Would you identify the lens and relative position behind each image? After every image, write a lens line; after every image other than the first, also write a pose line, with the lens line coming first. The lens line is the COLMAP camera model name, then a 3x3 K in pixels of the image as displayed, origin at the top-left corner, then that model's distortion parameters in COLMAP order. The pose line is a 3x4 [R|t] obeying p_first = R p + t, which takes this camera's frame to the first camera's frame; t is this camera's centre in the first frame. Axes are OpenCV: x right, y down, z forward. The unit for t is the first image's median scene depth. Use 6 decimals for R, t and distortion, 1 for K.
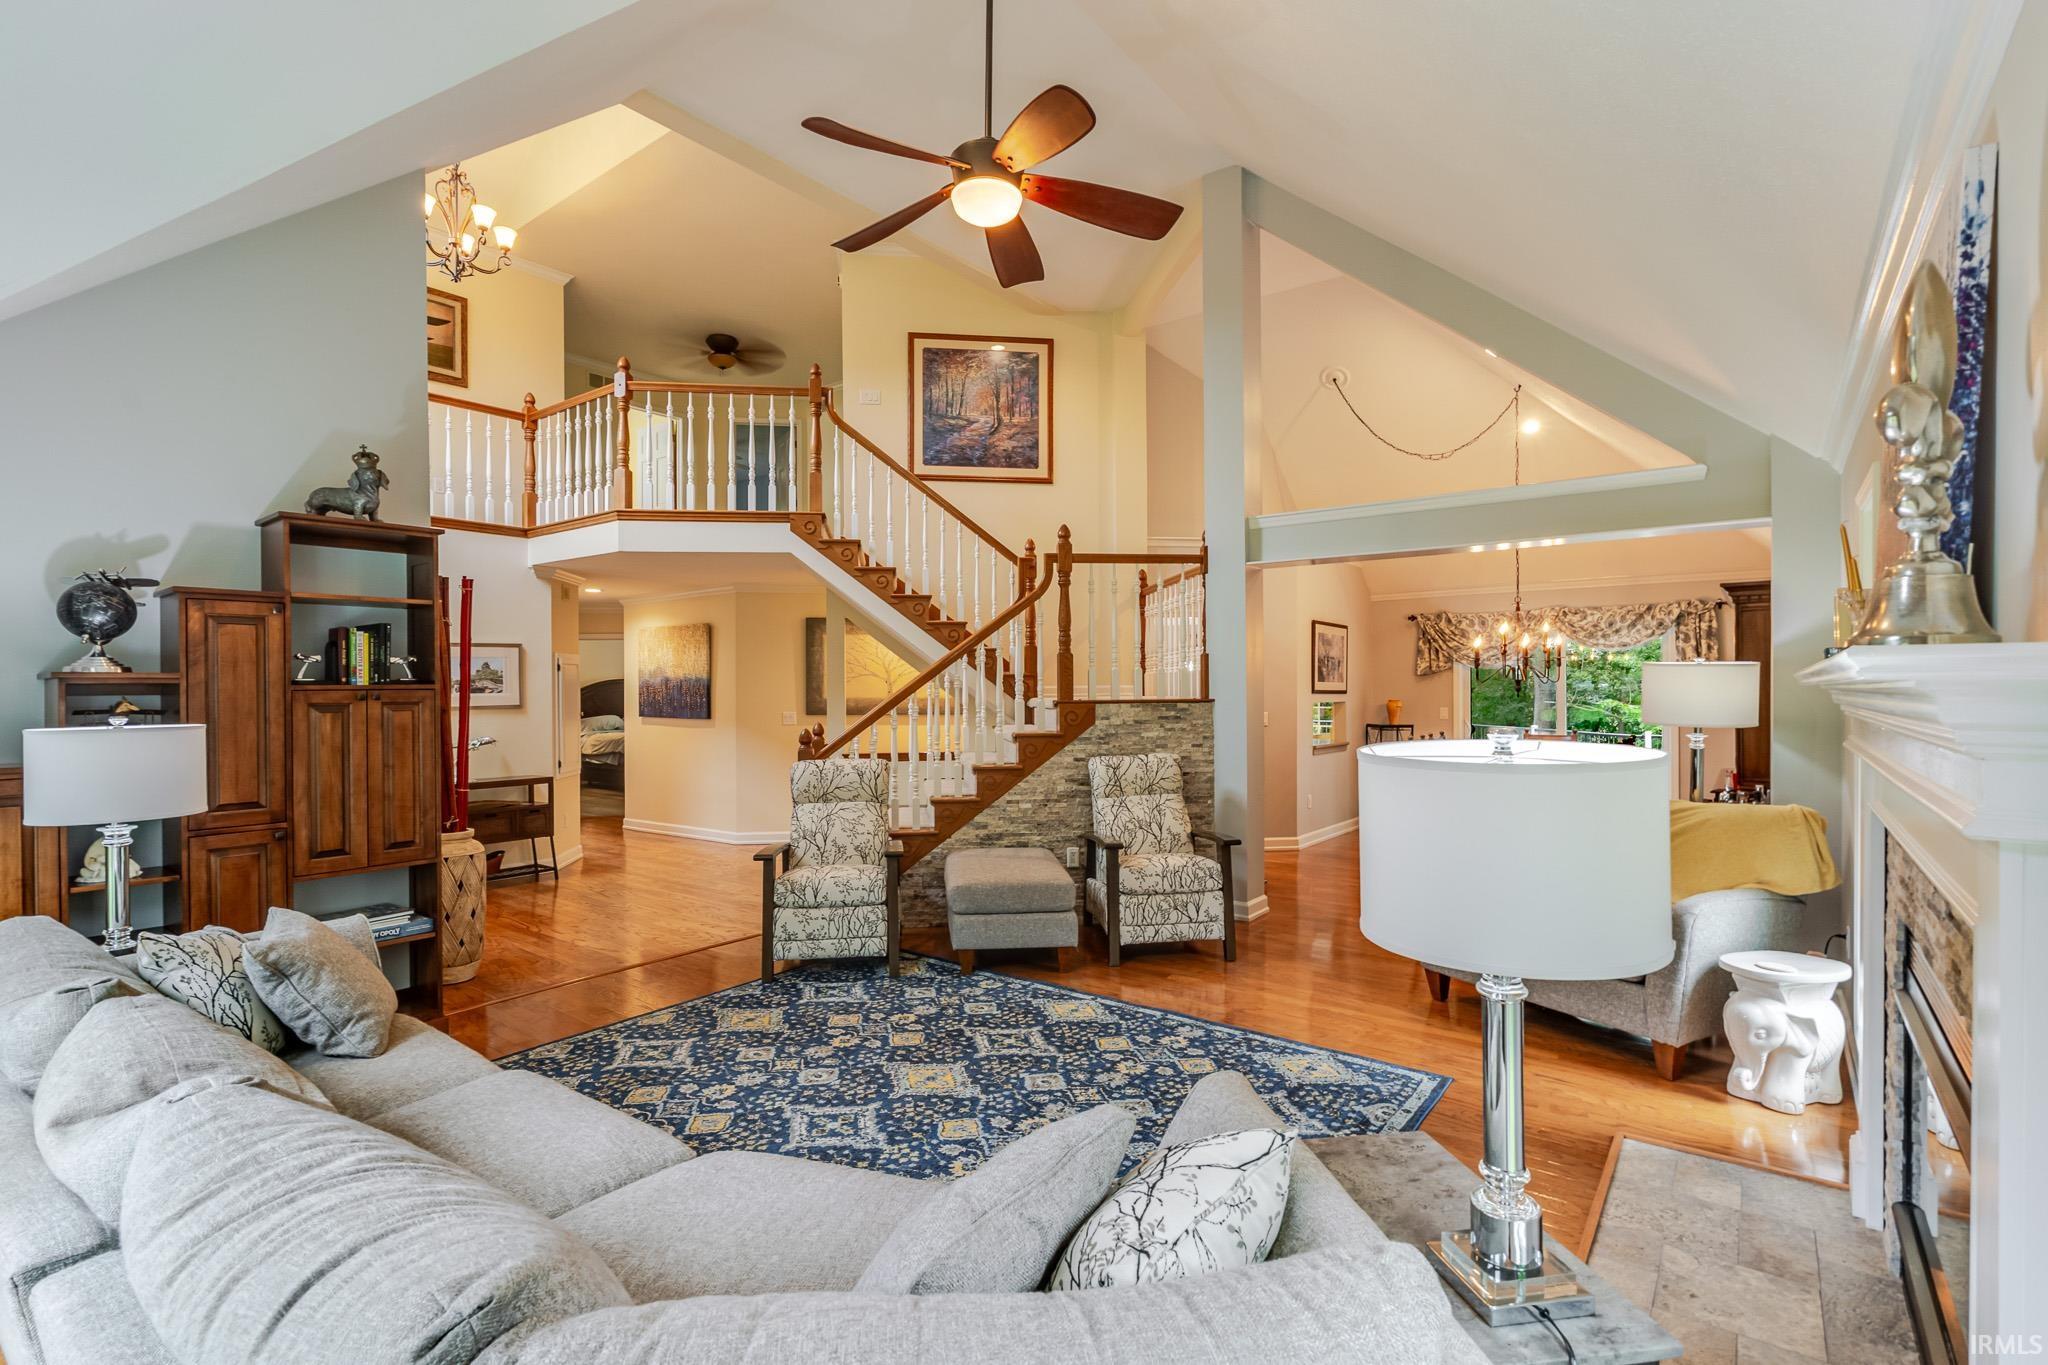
lens RADIAL K [[959.5, 0, 1024.0], [0, 959.5, 682.5], [0, 0, 1]] dist [0.000555, 0.000052]
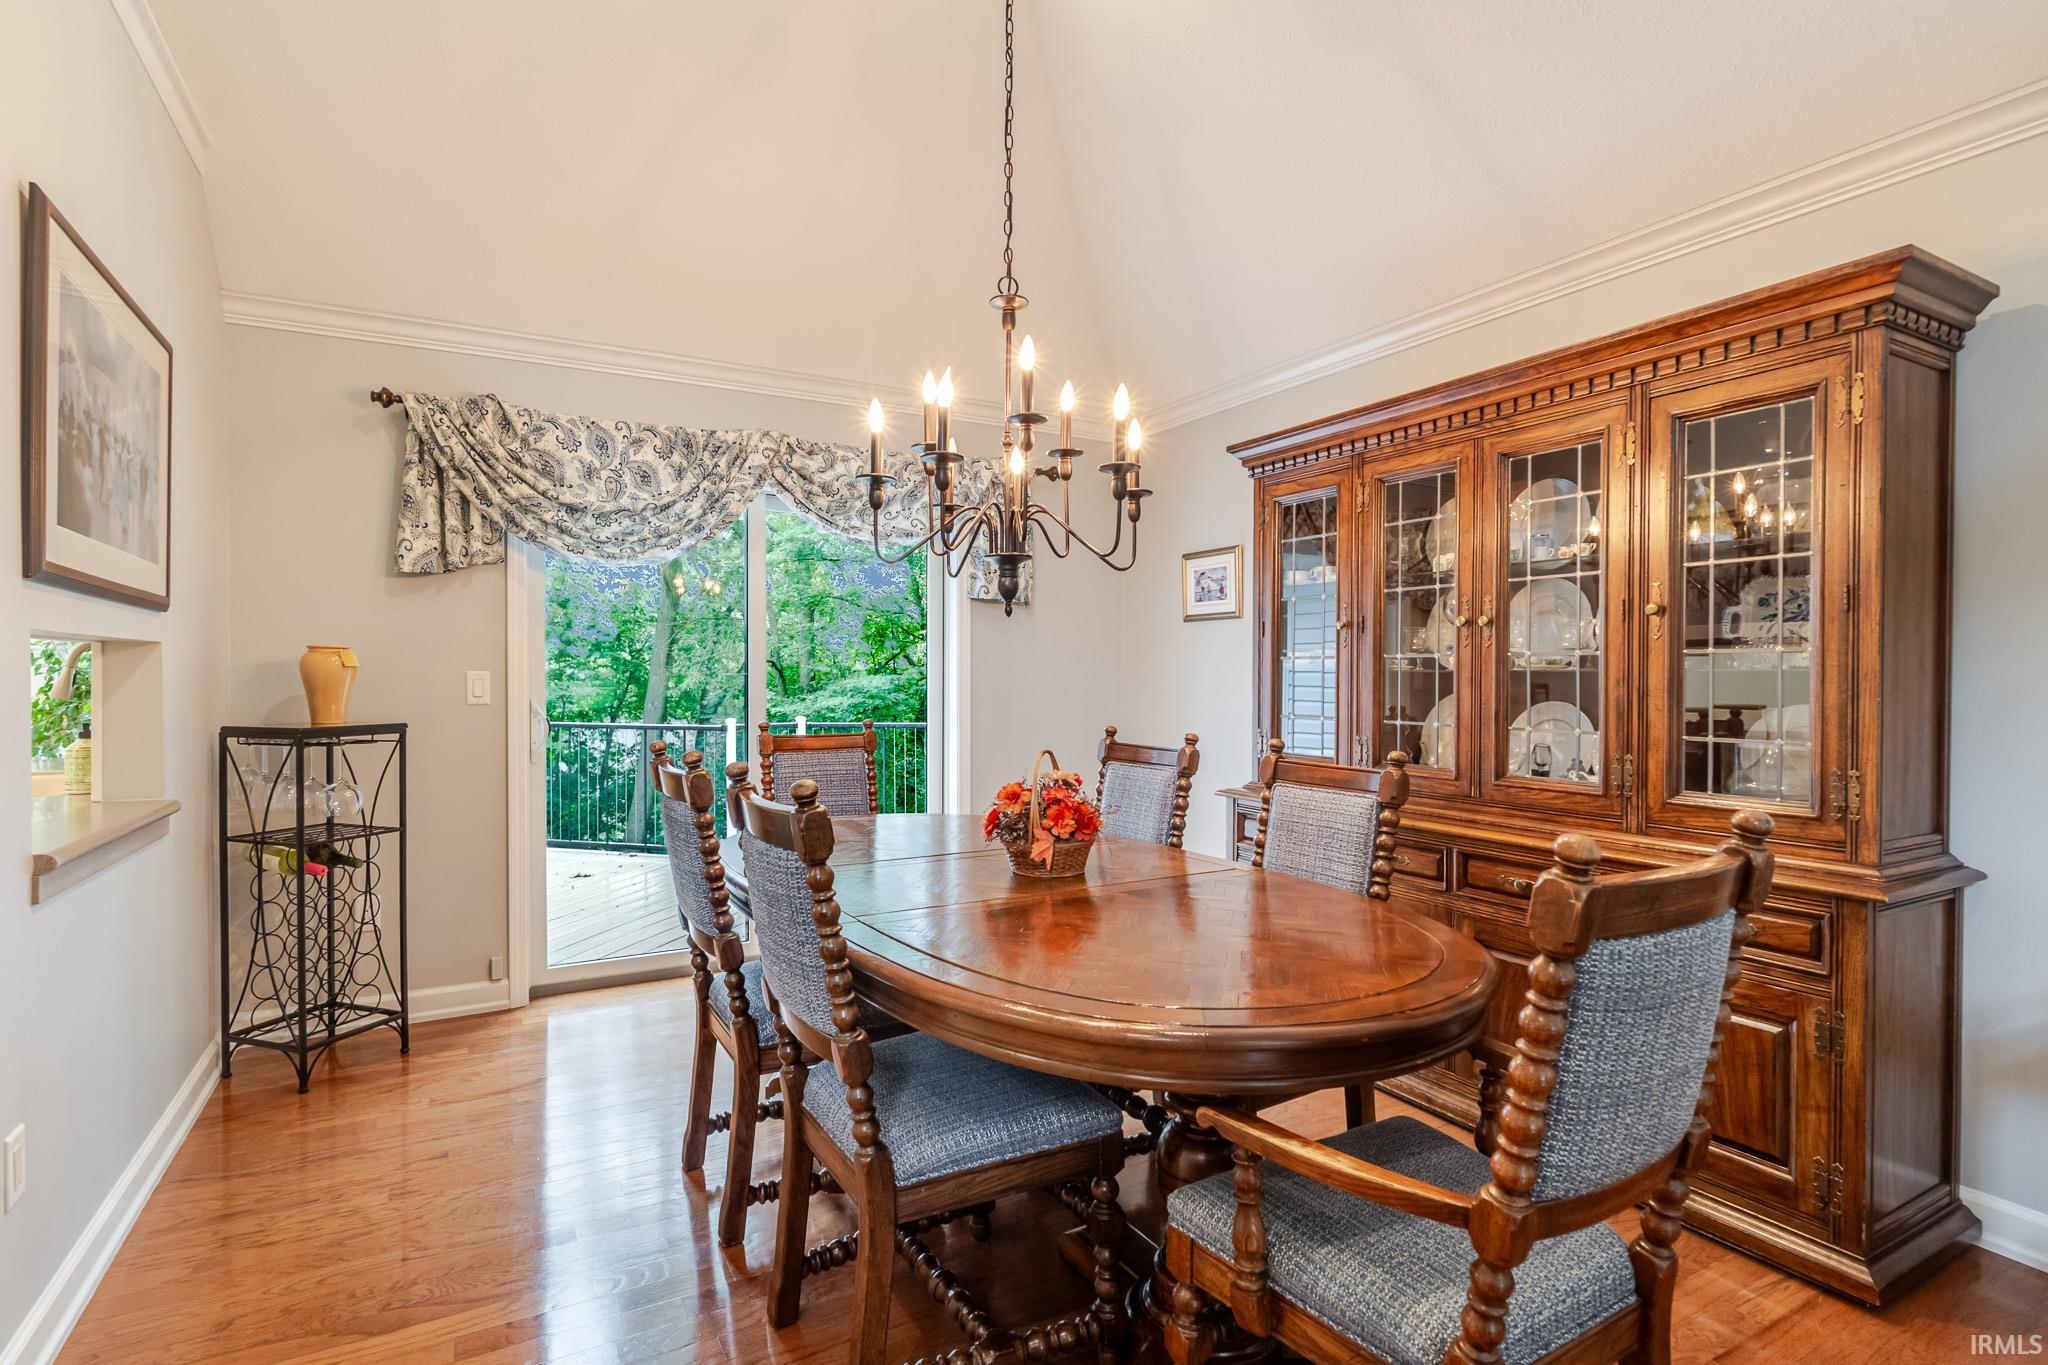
lens RADIAL K [[998.4, 0, 1024.0], [0, 998.4, 682.5], [0, 0, 1]] dist [-0.000314, 0.000134]
pose [[0.394674, -0.003750, 0.918813, 0.455501], [-0.010841, 0.999903, 0.008738, 0.065249], [-0.918757, -0.013410, 0.394595, 1.713739]]
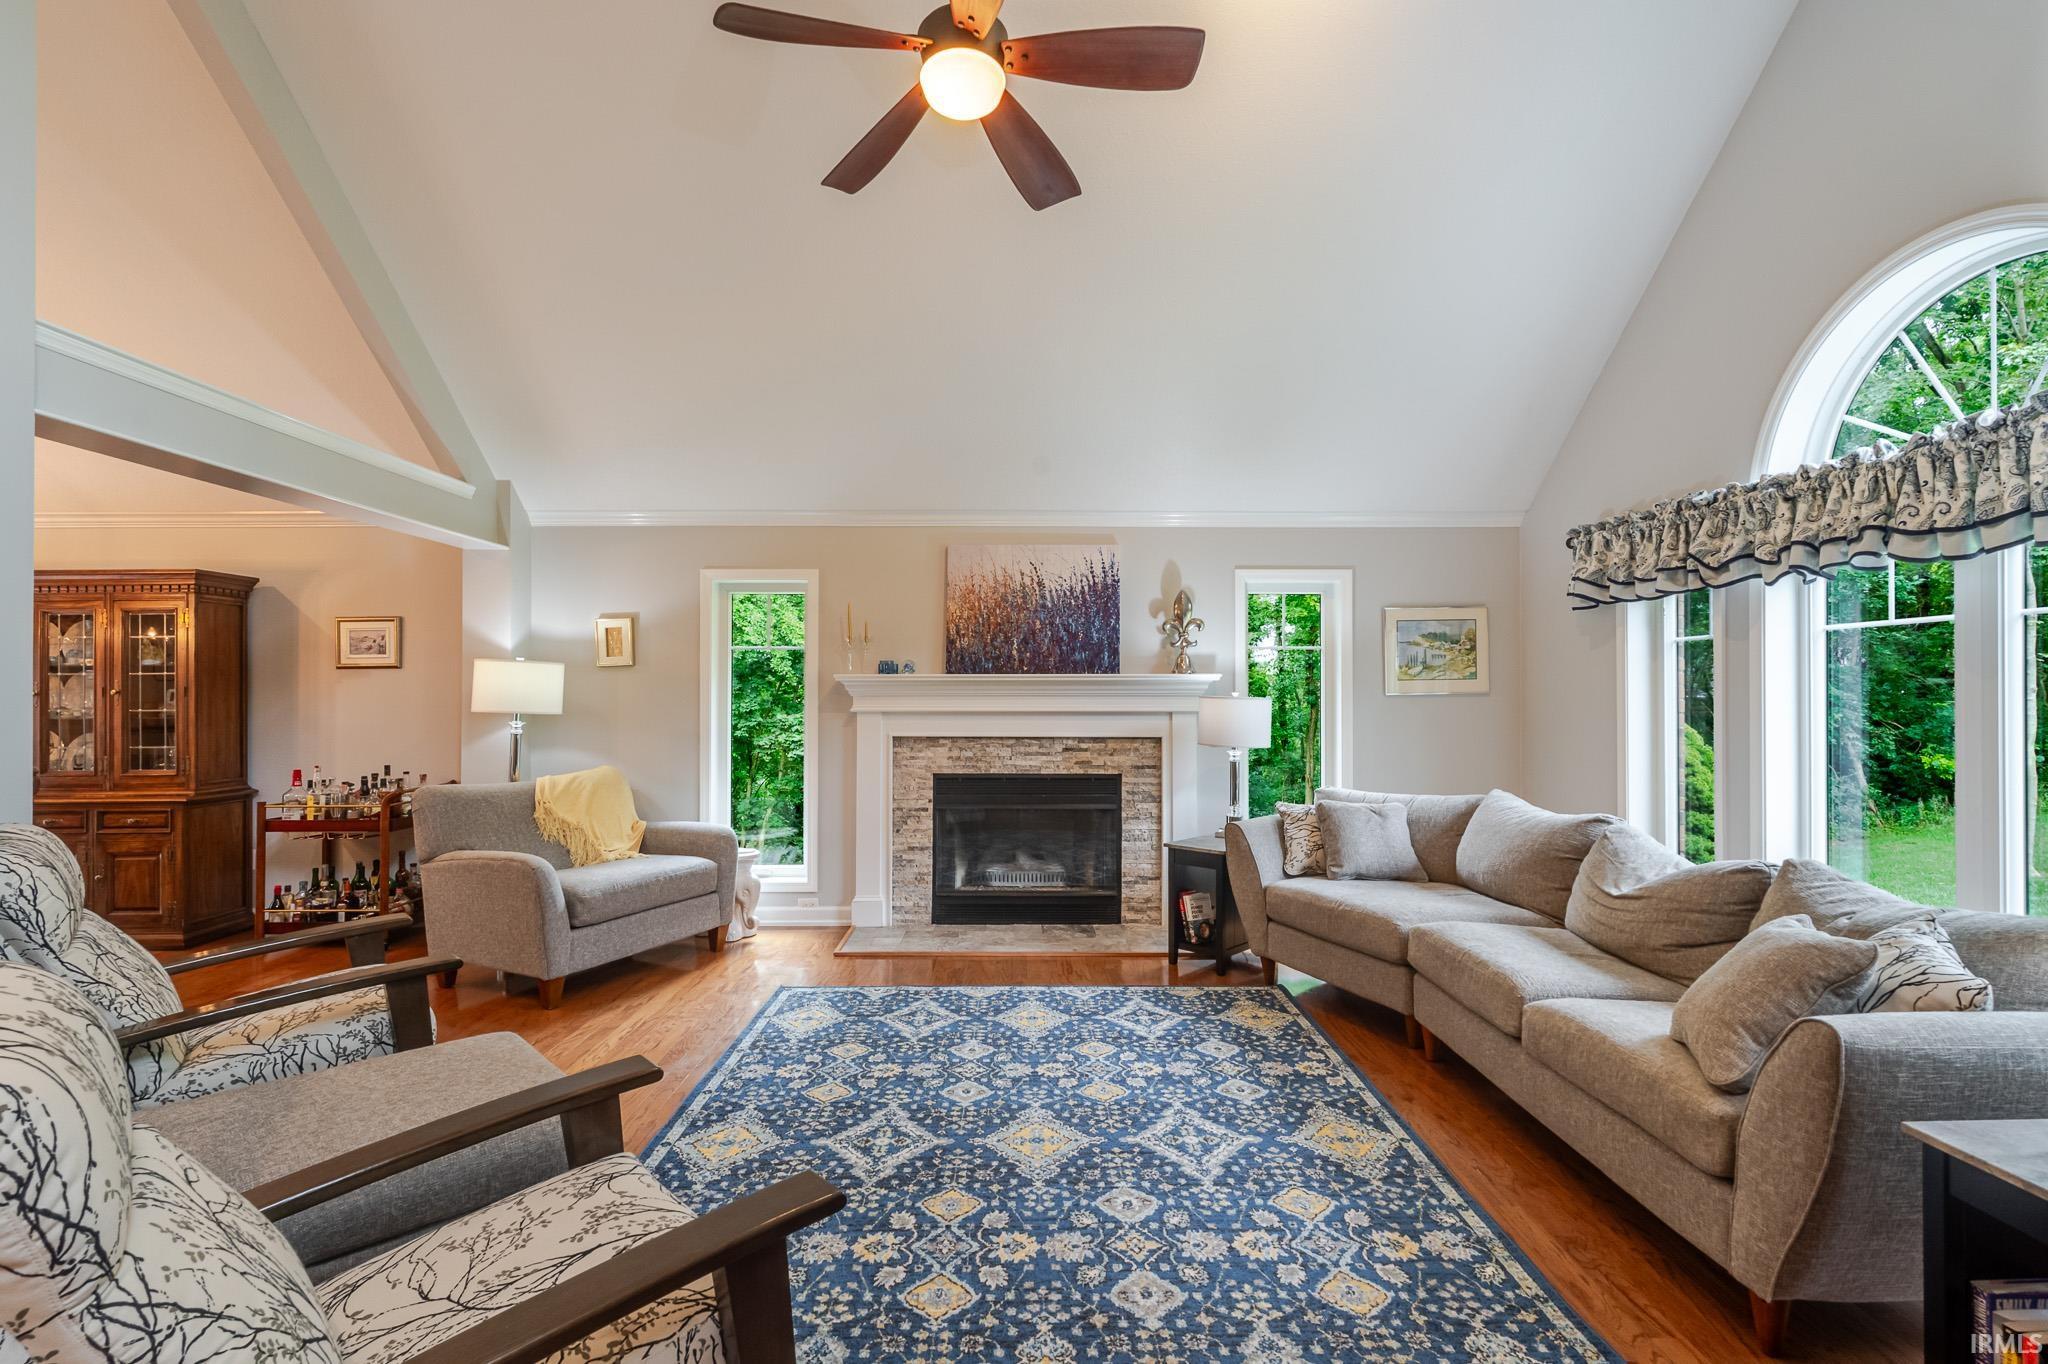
lens RADIAL K [[932.3, 0, 1024.0], [0, 932.3, 682.0], [0, 0, 1]] dist [0.001112, 0.000153]
pose [[-0.617374, 0.016773, 0.786491, -0.674794], [-0.000780, 0.999759, -0.021933, 0.034497], [-0.786669, -0.014155, -0.617212, 1.401630]]
